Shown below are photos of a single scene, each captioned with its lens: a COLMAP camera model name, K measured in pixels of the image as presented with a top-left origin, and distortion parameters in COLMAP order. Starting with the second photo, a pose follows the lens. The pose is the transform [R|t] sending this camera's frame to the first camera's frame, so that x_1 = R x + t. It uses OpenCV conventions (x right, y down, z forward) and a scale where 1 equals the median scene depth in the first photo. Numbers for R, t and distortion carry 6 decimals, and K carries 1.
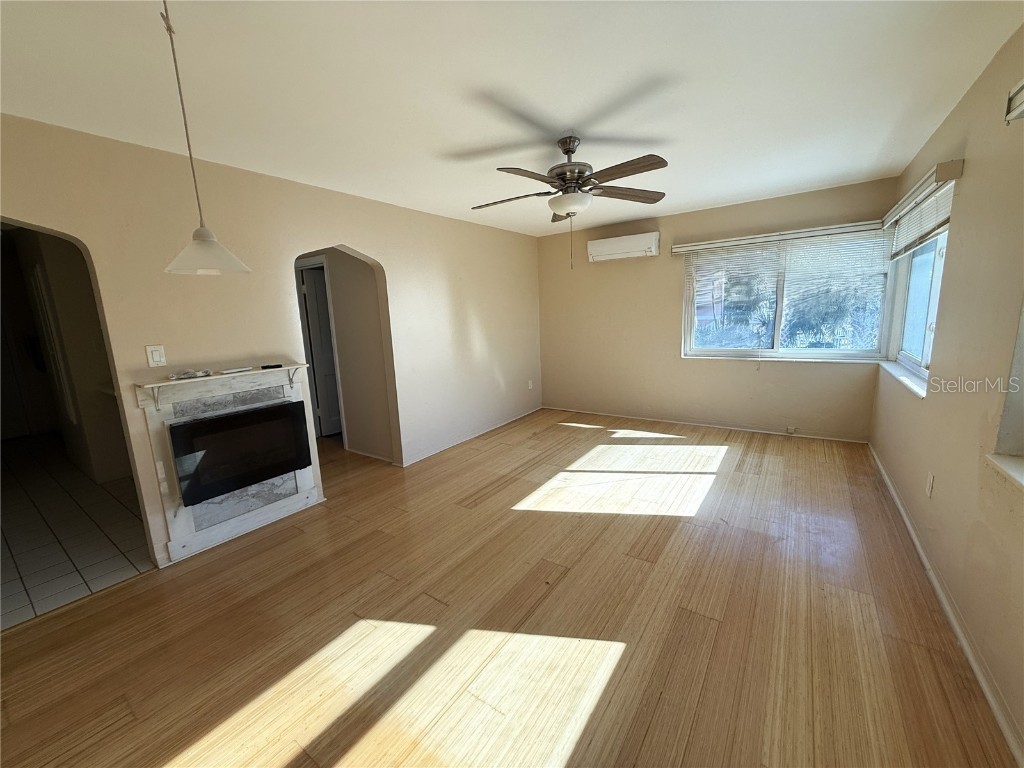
lens RADIAL K [[405.8, 0, 509.7], [0, 405.8, 383.9], [0, 0, 1]] dist [0.000395, 0.000052]
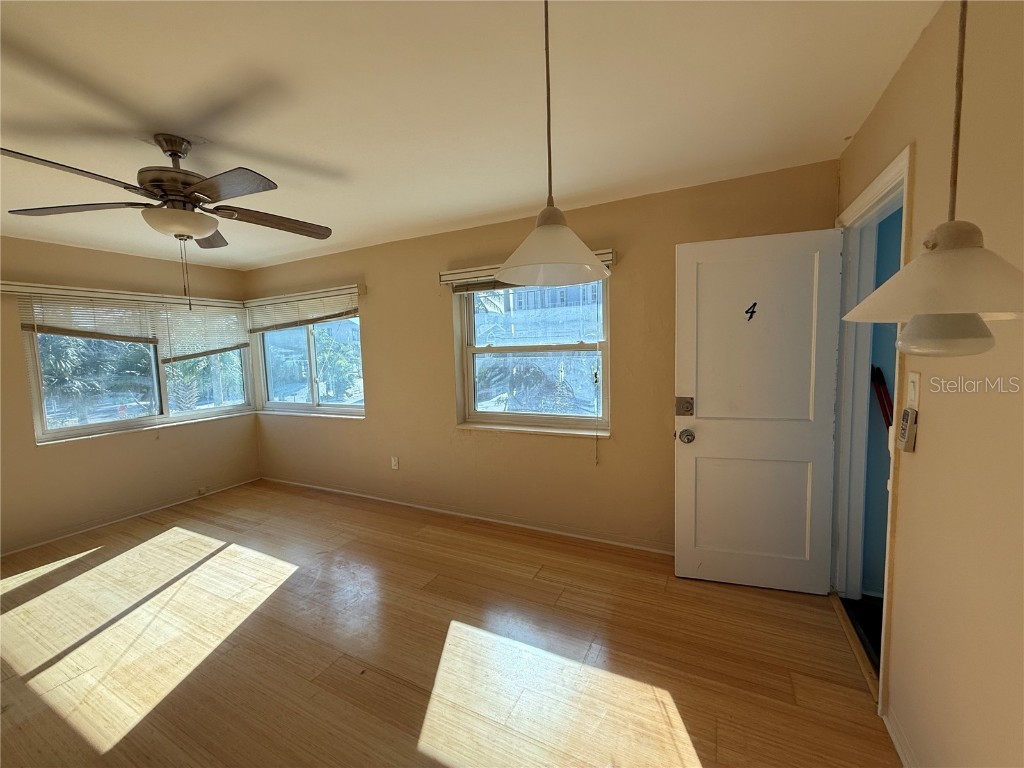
lens RADIAL K [[405.8, 0, 509.7], [0, 405.8, 383.9], [0, 0, 1]] dist [0.000395, 0.000052]
pose [[-0.136555, -0.033418, 0.990069, -0.554310], [0.209876, 0.975768, 0.061883, -0.065897], [-0.968145, 0.216242, -0.126232, 0.480117]]
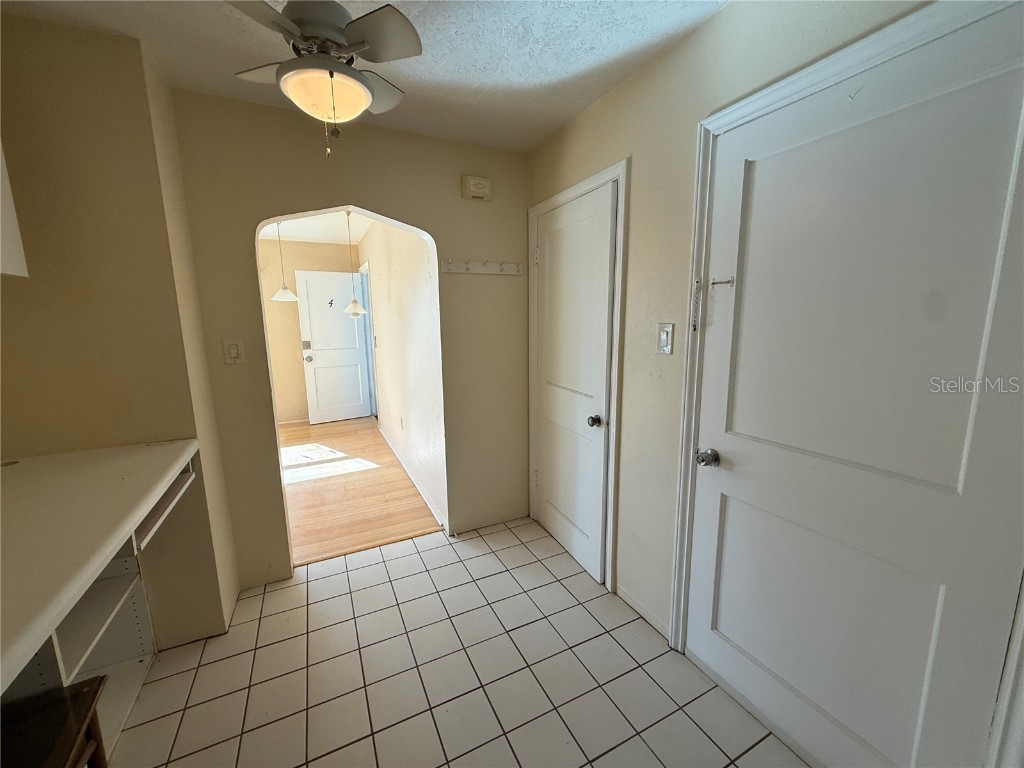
lens RADIAL K [[405.8, 0, 509.7], [0, 405.8, 383.9], [0, 0, 1]] dist [0.000395, 0.000052]
pose [[-0.874409, -0.024572, 0.484568, -1.432874], [0.135440, 0.946655, 0.292406, -0.137158], [-0.465903, 0.321312, -0.824435, 1.146497]]
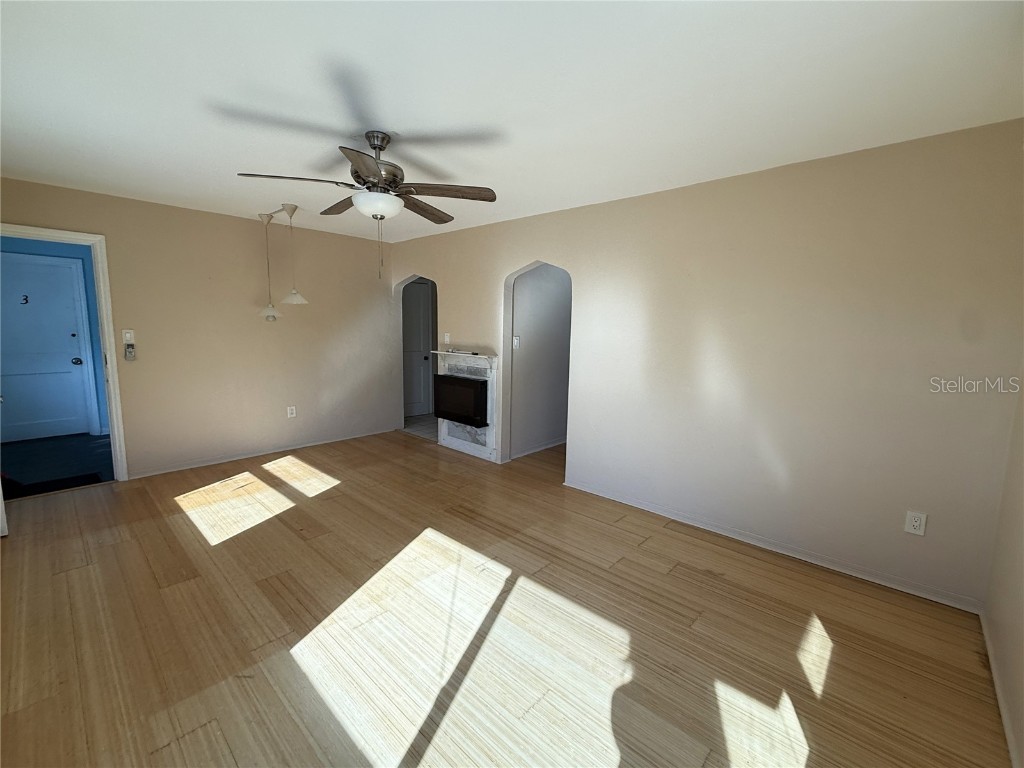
lens RADIAL K [[437.6, 0, 508.2], [0, 437.6, 380.3], [0, 0, 1]] dist [0.000849, 0.000044]
pose [[-0.134276, 0.166821, -0.976801, 0.923417], [-0.185212, 0.964133, 0.190117, -0.257405], [0.973482, 0.206444, -0.098562, 1.201496]]
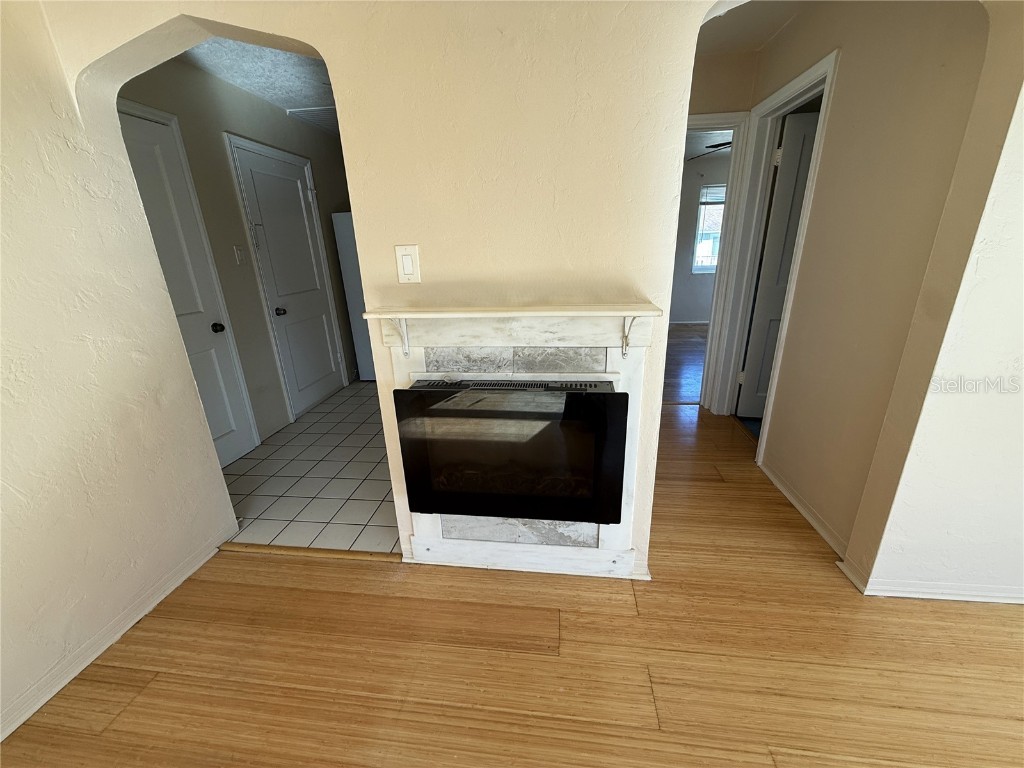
lens RADIAL K [[405.8, 0, 509.7], [0, 405.8, 383.9], [0, 0, 1]] dist [0.000395, 0.000052]
pose [[0.470097, 0.305968, -0.827885, -0.206640], [-0.138579, 0.951944, 0.273128, -0.066440], [0.871668, -0.013669, 0.489906, 0.656061]]
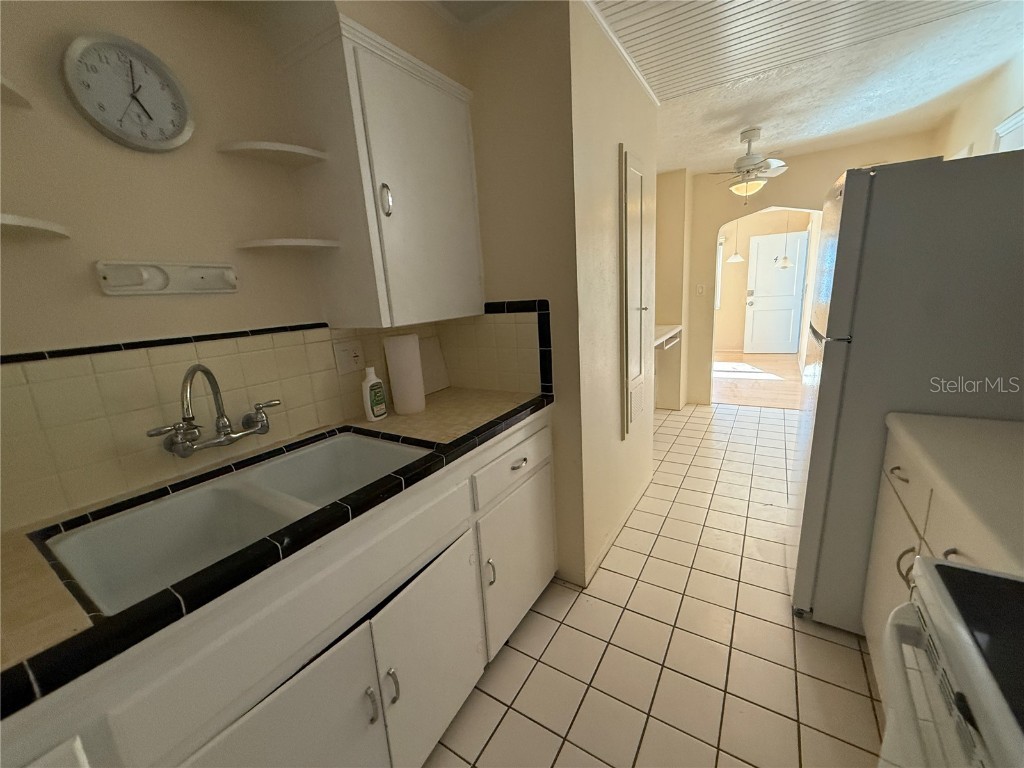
lens RADIAL K [[411.0, 0, 518.5], [0, 411.0, 381.5], [0, 0, 1]] dist [0.013805, 0.000113]
pose [[-0.058440, -0.168931, 0.983894, -2.177327], [0.236255, 0.955240, 0.178044, -0.157280], [-0.969932, 0.242855, -0.015913, 1.524069]]
